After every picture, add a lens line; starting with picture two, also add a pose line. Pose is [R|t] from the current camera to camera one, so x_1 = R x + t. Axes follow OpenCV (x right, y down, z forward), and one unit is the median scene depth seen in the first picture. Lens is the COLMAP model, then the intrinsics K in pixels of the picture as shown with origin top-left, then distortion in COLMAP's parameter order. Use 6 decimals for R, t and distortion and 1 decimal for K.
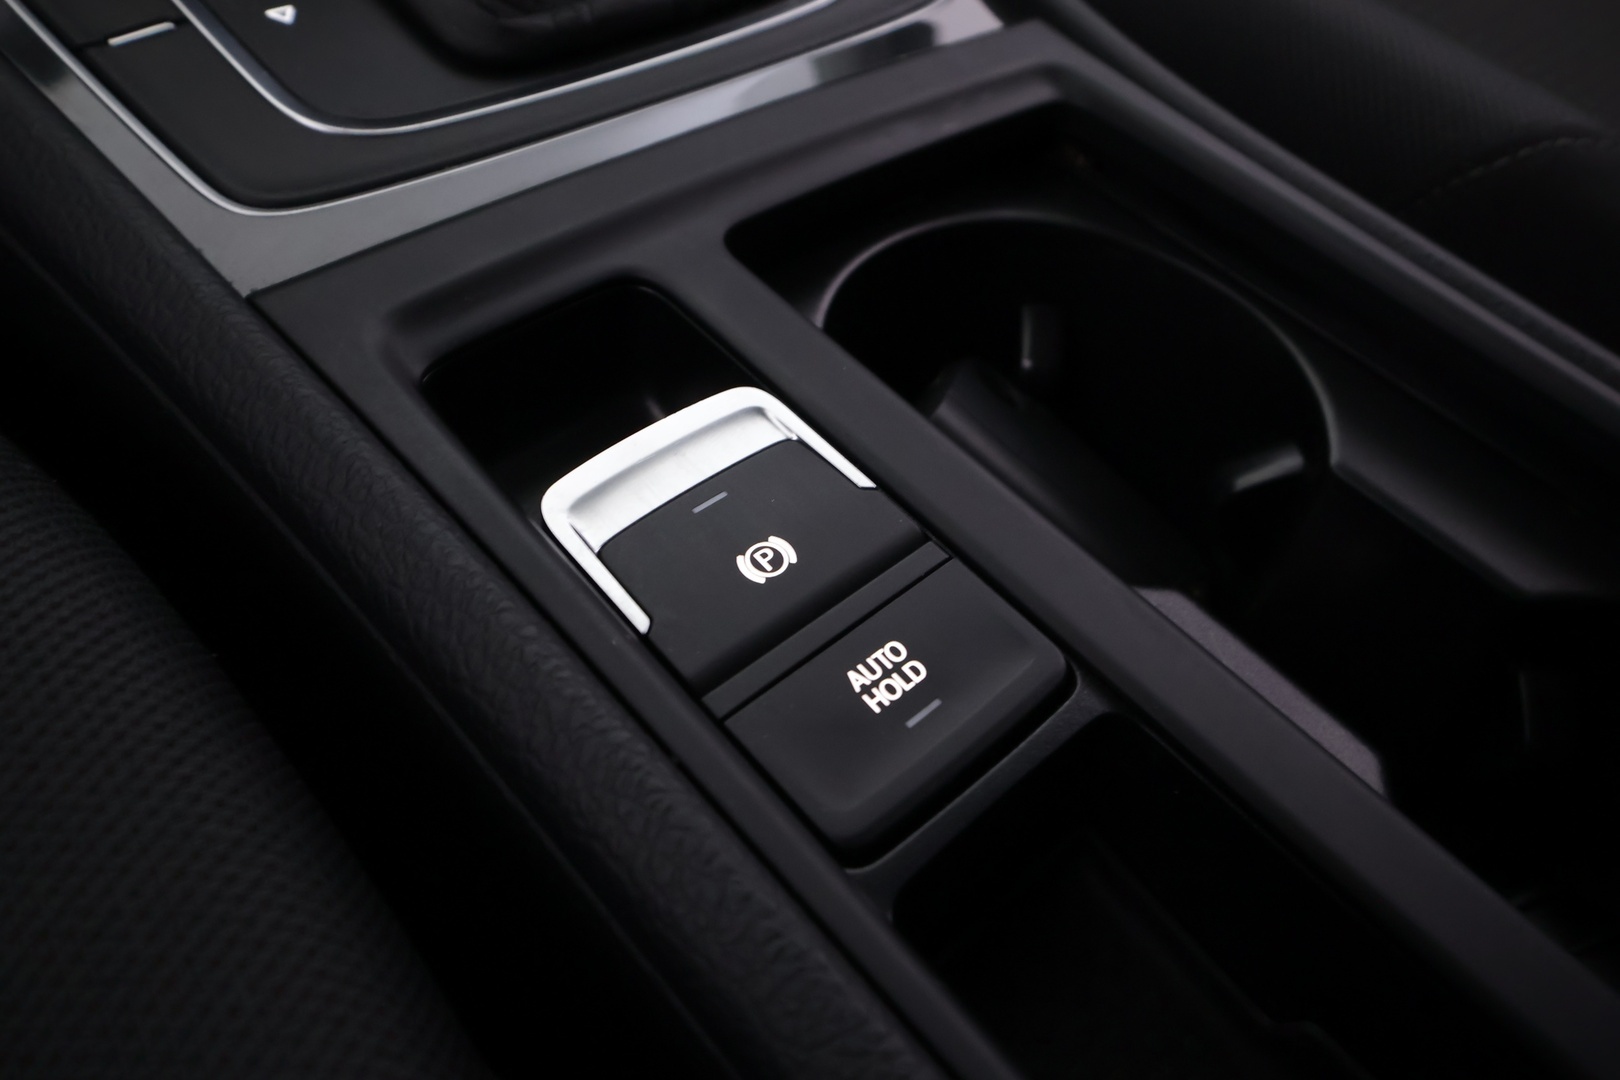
lens RADIAL K [[1216.6, 0, 810.0], [0, 1216.6, 540.0], [0, 0, 1]] dist [-0.000650, -0.000215]
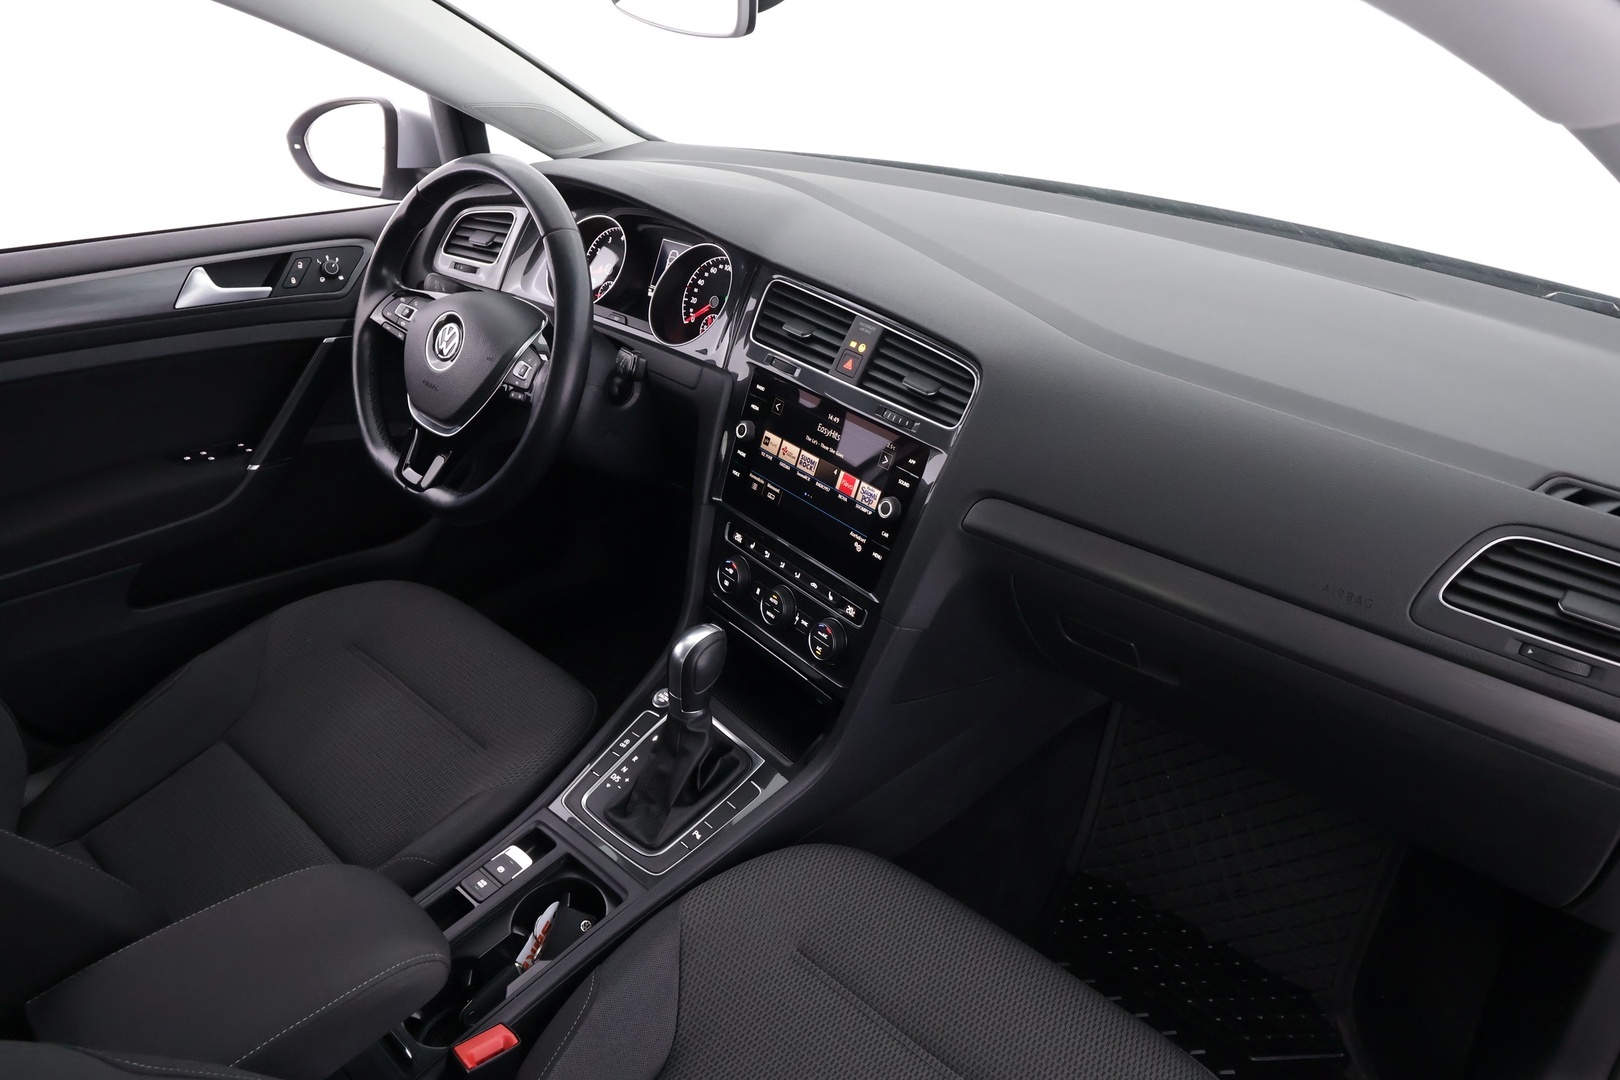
lens RADIAL K [[1120.4, 0, 810.0], [0, 1120.4, 540.0], [0, 0, 1]] dist [0.001384, 0.000769]
pose [[0.084077, 0.451396, -0.888354, 5.116997], [-0.704516, 0.657400, 0.267364, -4.314171], [0.704691, 0.603380, 0.373287, -1.437122]]
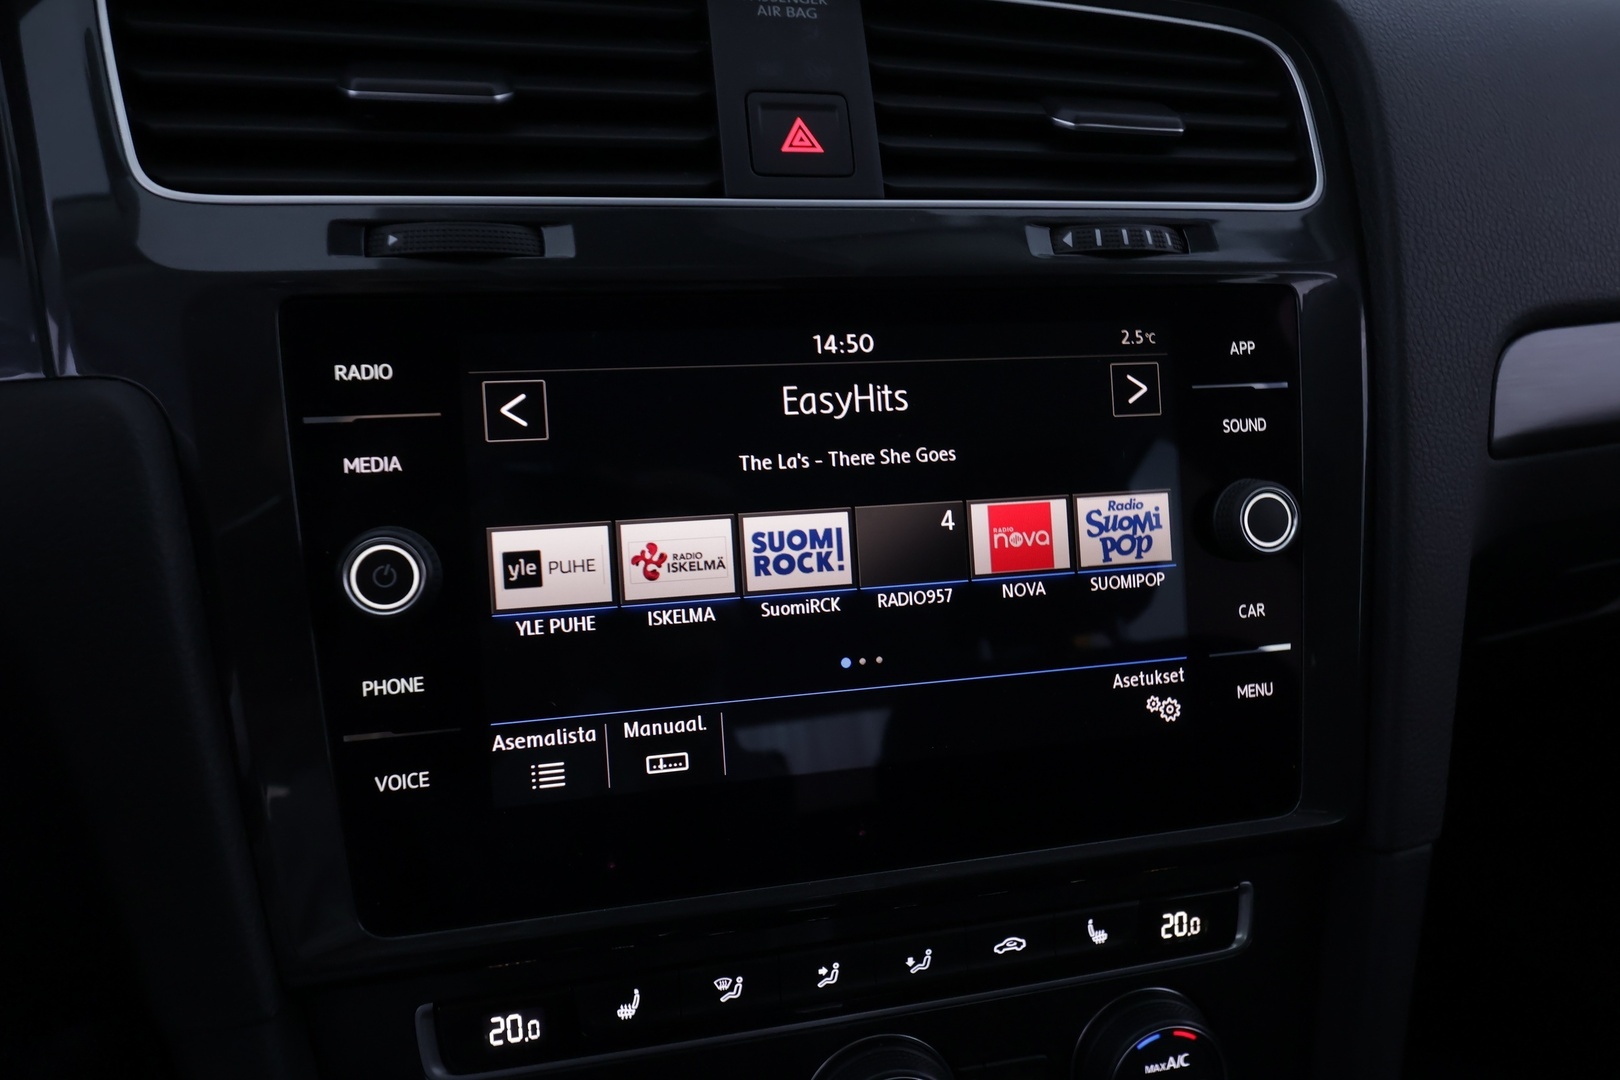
lens RADIAL K [[1120.4, 0, 810.0], [0, 1120.4, 540.0], [0, 0, 1]] dist [0.001384, 0.000769]
pose [[0.935652, 0.111835, -0.334736, -0.661918], [-0.237752, 0.900688, -0.363643, -2.147857], [0.260825, 0.419827, 0.869319, -0.666748]]
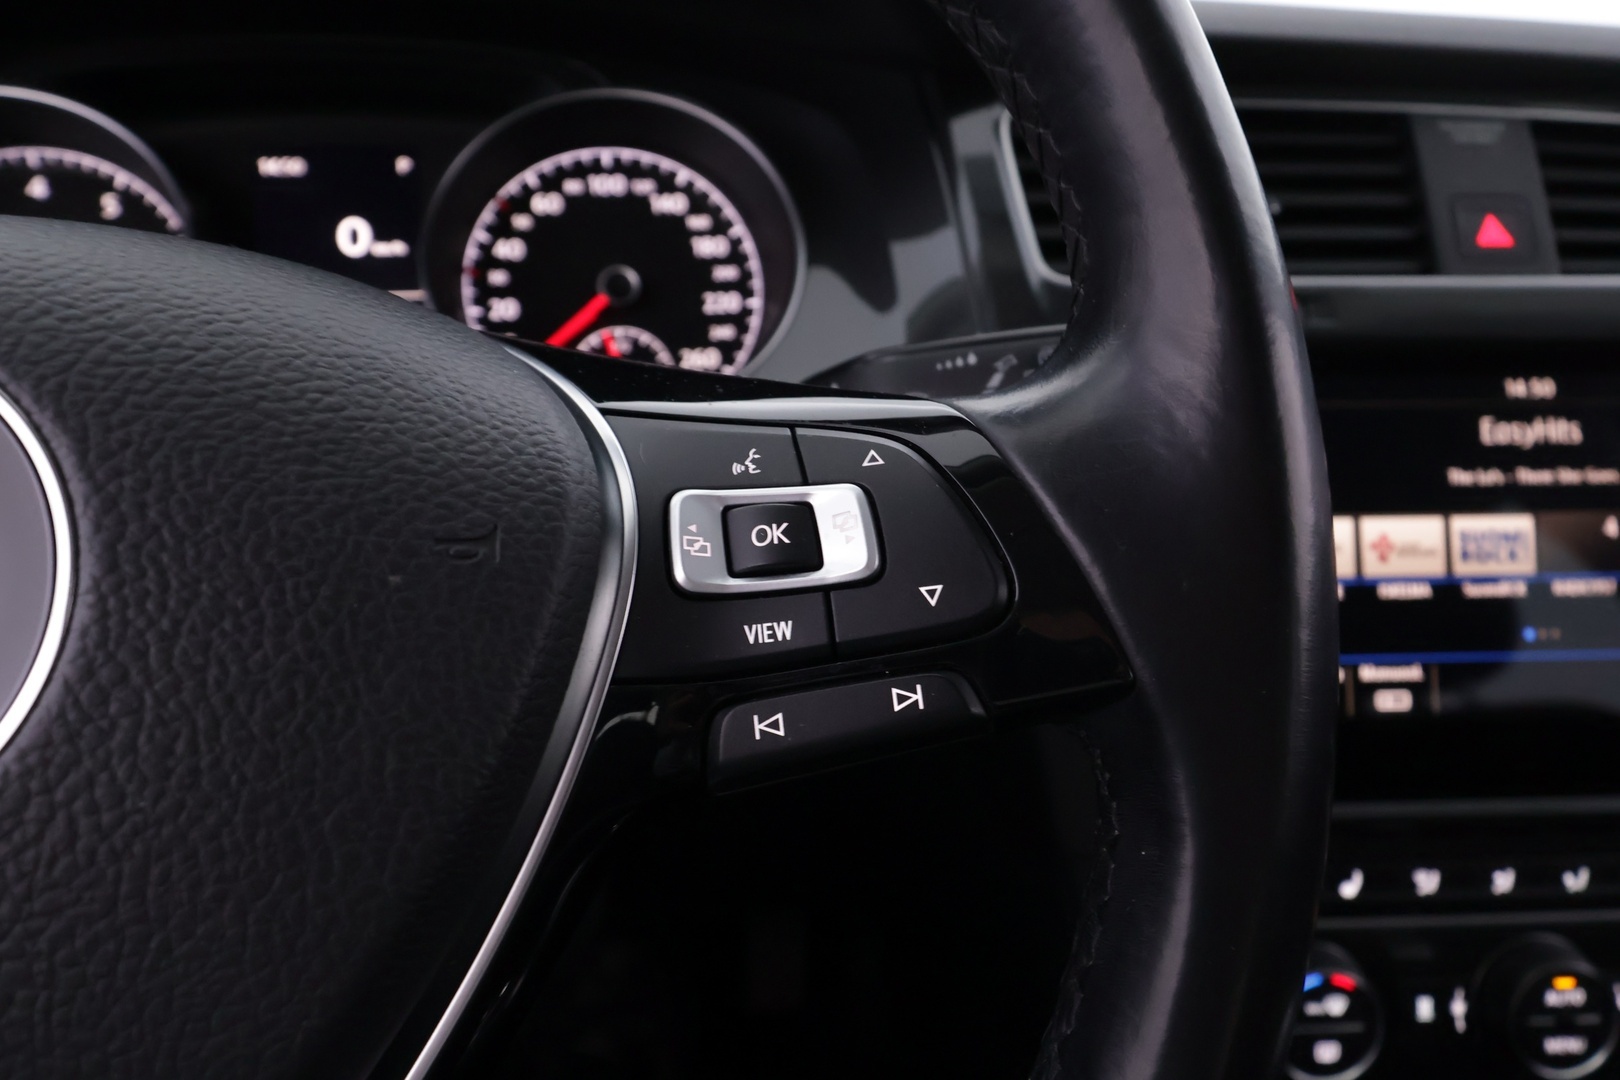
lens RADIAL K [[1120.4, 0, 810.0], [0, 1120.4, 540.0], [0, 0, 1]] dist [0.001384, 0.000769]
pose [[0.852300, 0.128082, -0.507128, -1.291530], [-0.341769, 0.870326, -0.354579, -1.492523], [0.395952, 0.475529, 0.785554, -1.487241]]
